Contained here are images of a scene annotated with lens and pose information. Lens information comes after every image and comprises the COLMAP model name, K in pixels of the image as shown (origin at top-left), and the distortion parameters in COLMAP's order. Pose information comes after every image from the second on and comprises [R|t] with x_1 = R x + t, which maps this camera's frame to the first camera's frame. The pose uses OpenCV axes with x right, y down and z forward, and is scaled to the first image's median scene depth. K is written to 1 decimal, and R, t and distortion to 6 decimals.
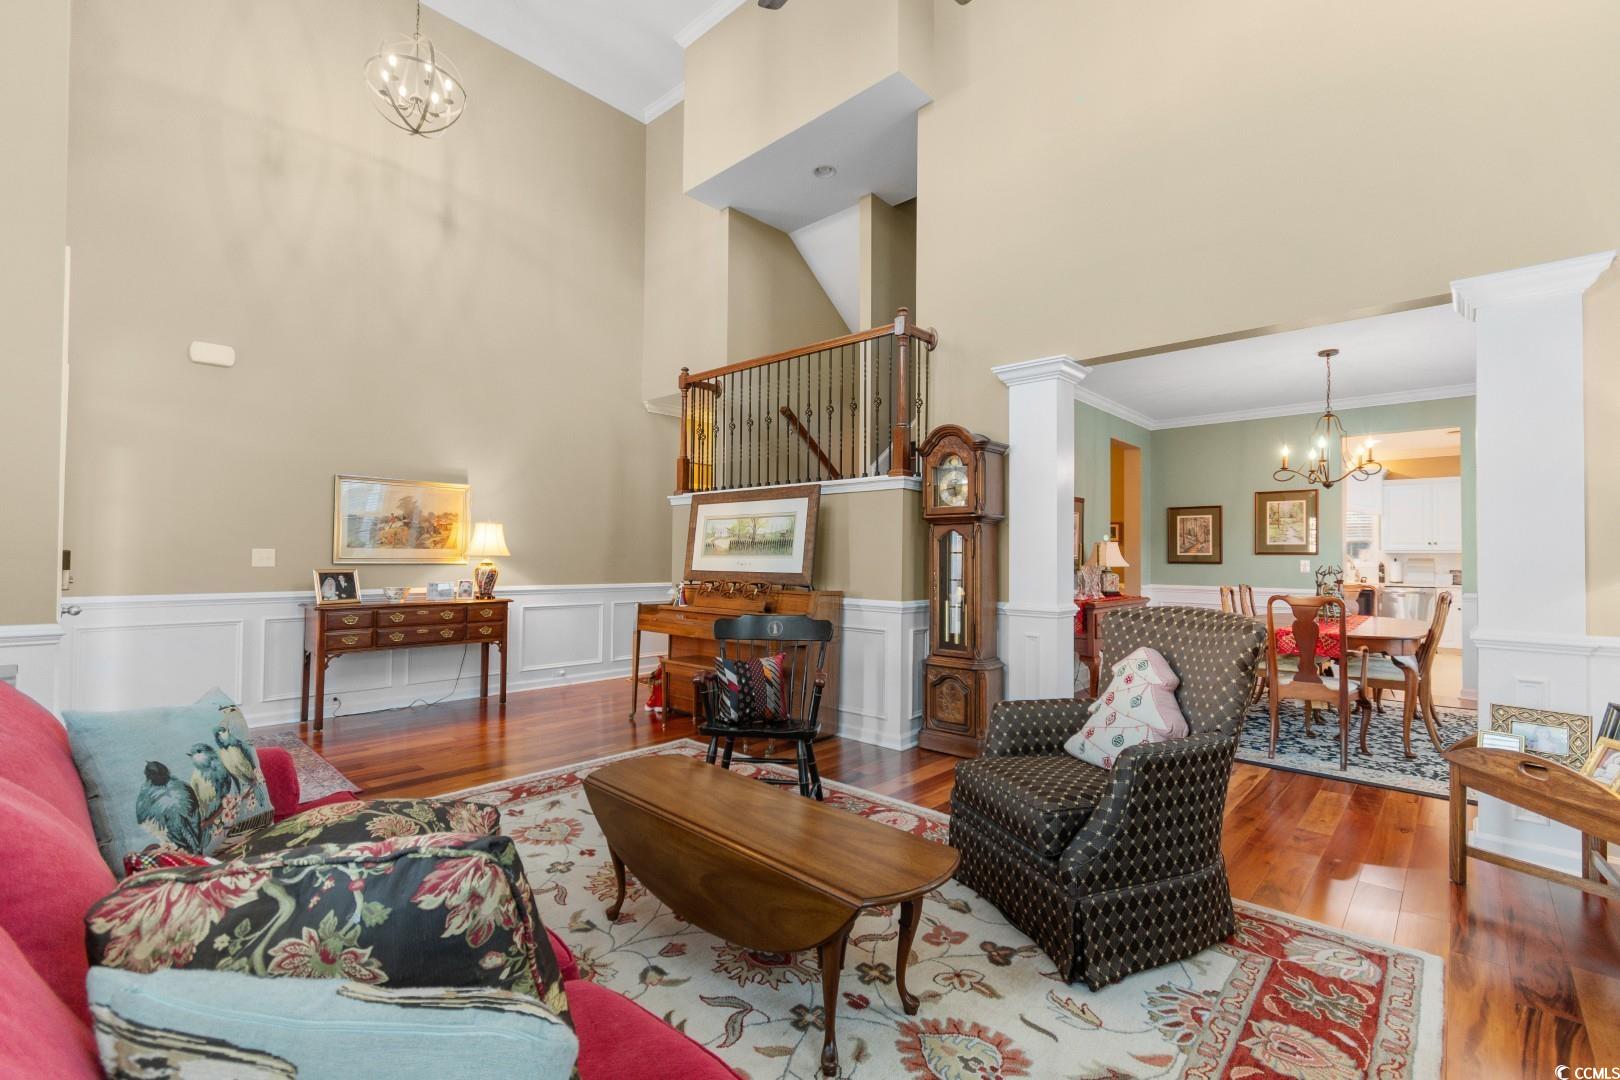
lens RADIAL K [[727.4, 0, 809.5], [0, 727.4, 537.5], [0, 0, 1]] dist [0.005358, 0.000388]
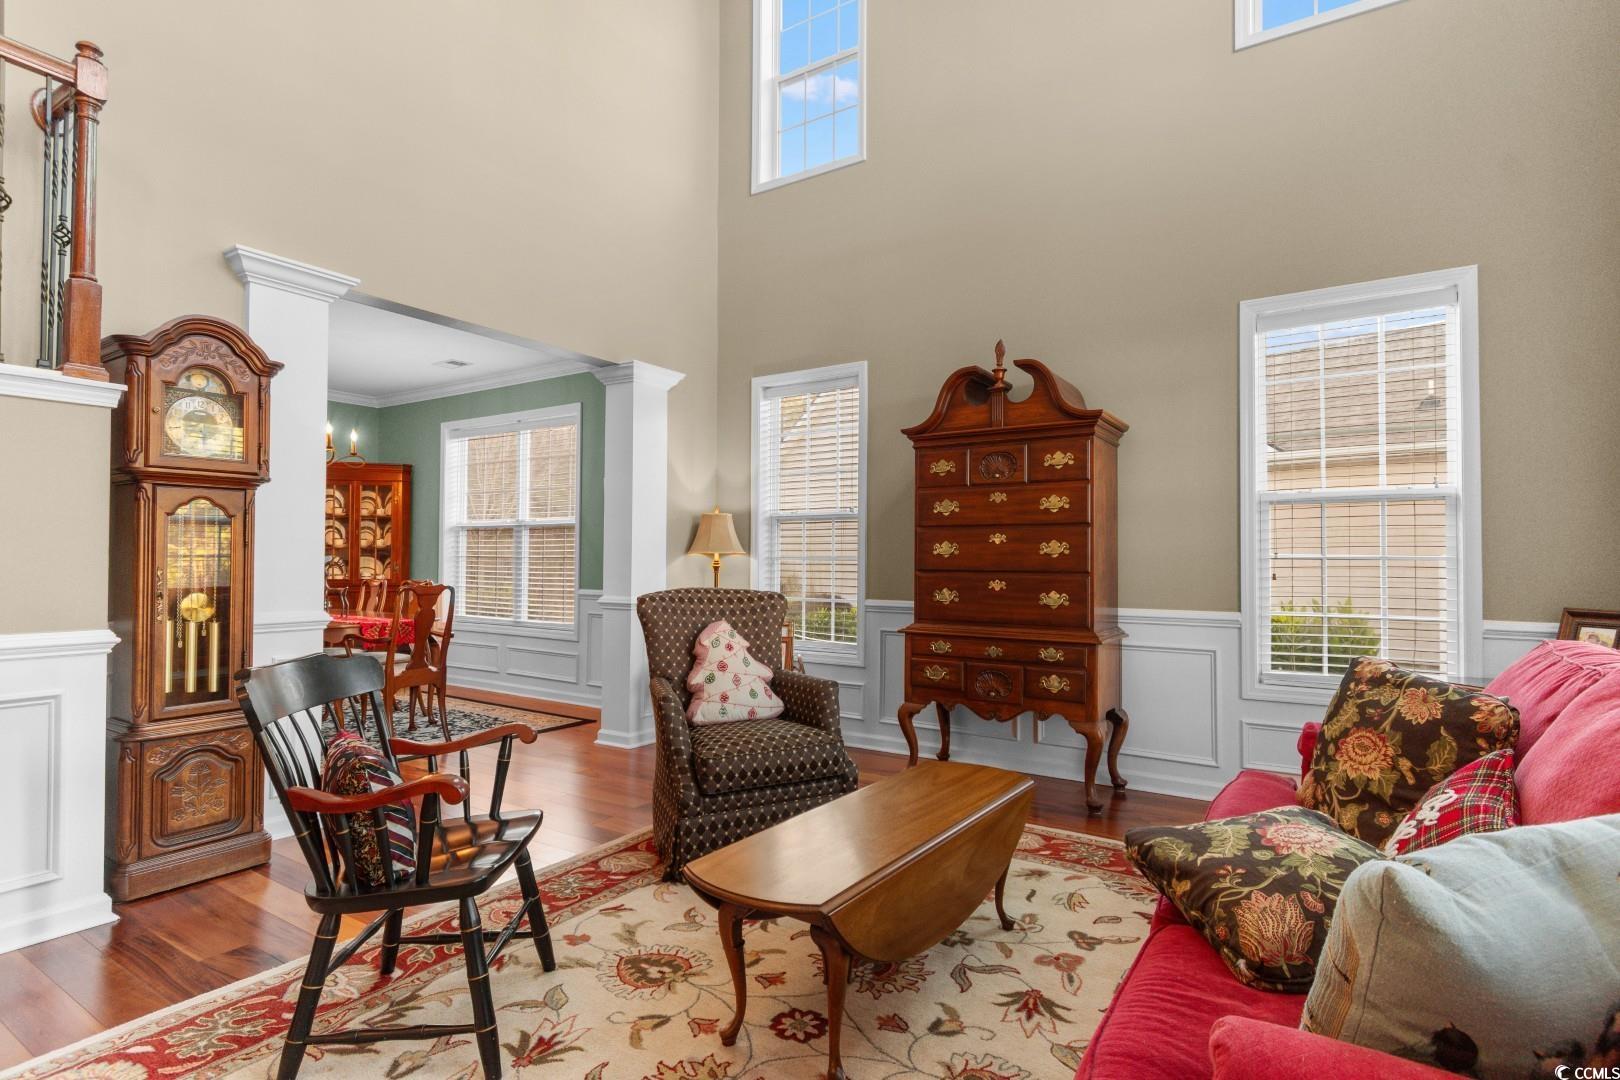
lens RADIAL K [[816.2, 0, 814.4], [0, 816.2, 545.5], [0, 0, 1]] dist [-0.000143, -0.000021]
pose [[-0.180655, 0.010821, 0.983487, -0.520613], [-0.027716, 0.999486, -0.016088, 0.024219], [-0.983156, -0.030165, -0.180262, 0.614357]]
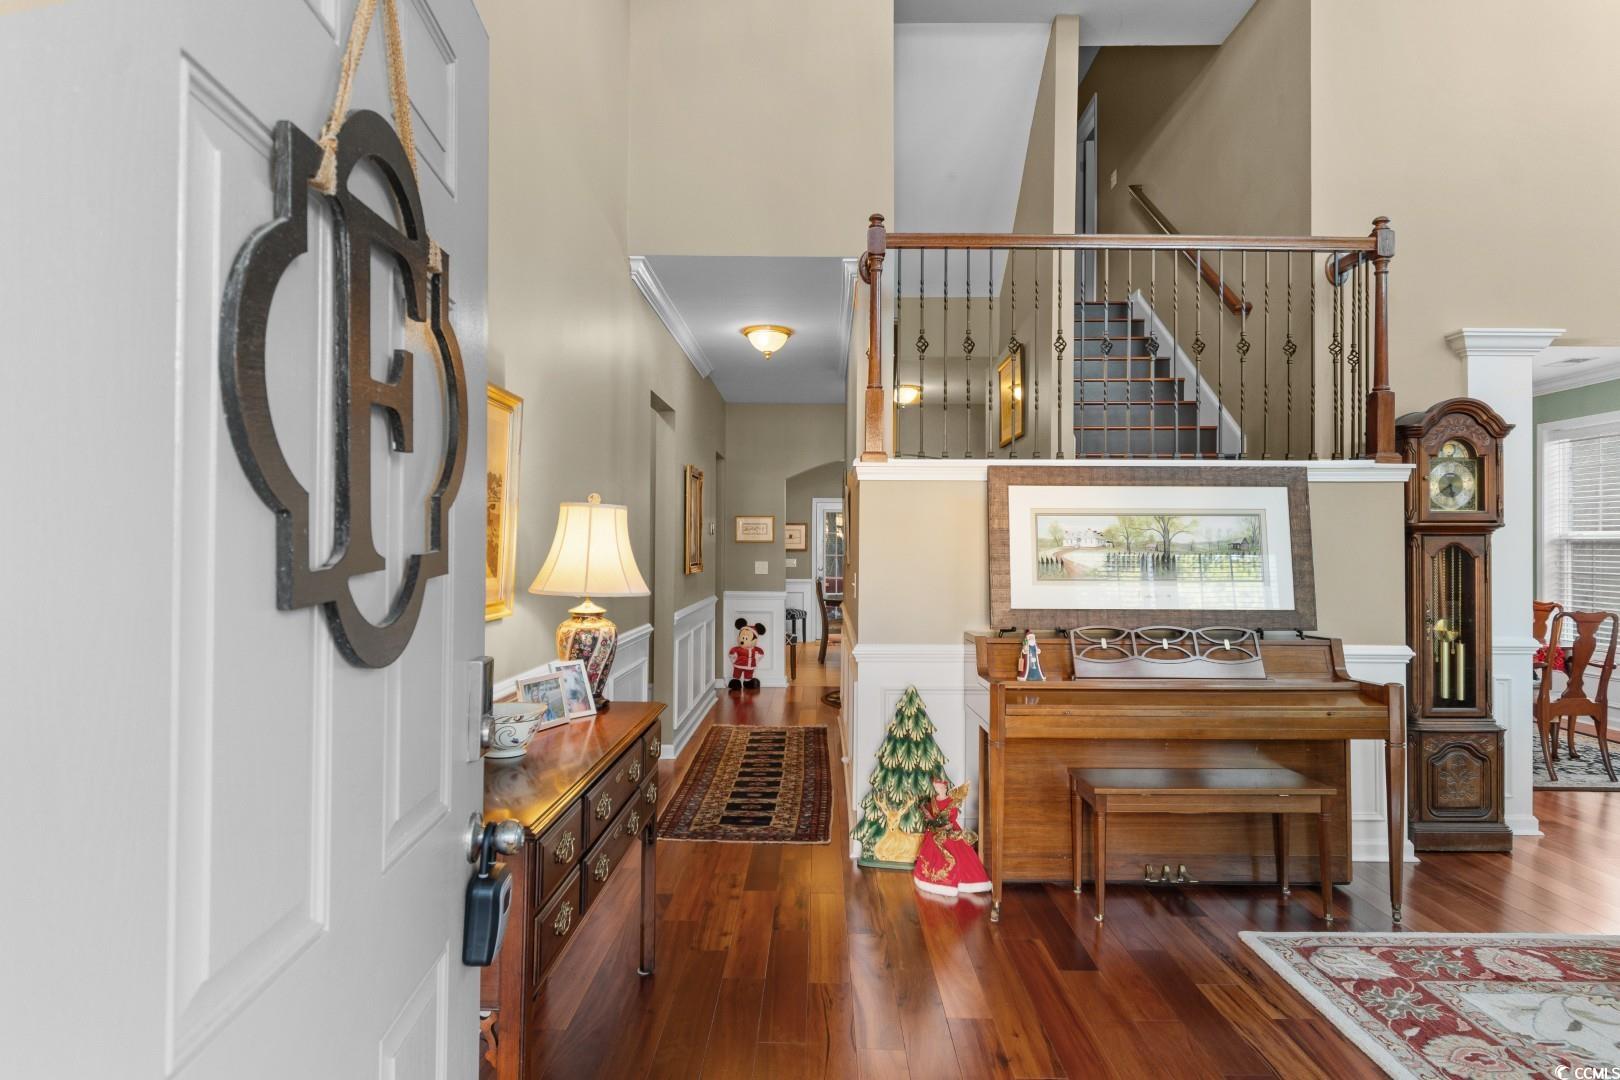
lens RADIAL K [[911.9, 0, 811.0], [0, 911.9, 543.4], [0, 0, 1]] dist [0.001488, -0.000296]
pose [[0.732690, 0.005736, 0.680538, -0.869739], [-0.016260, 0.999827, 0.009078, -0.007704], [-0.680368, -0.017717, 0.732656, 0.746001]]
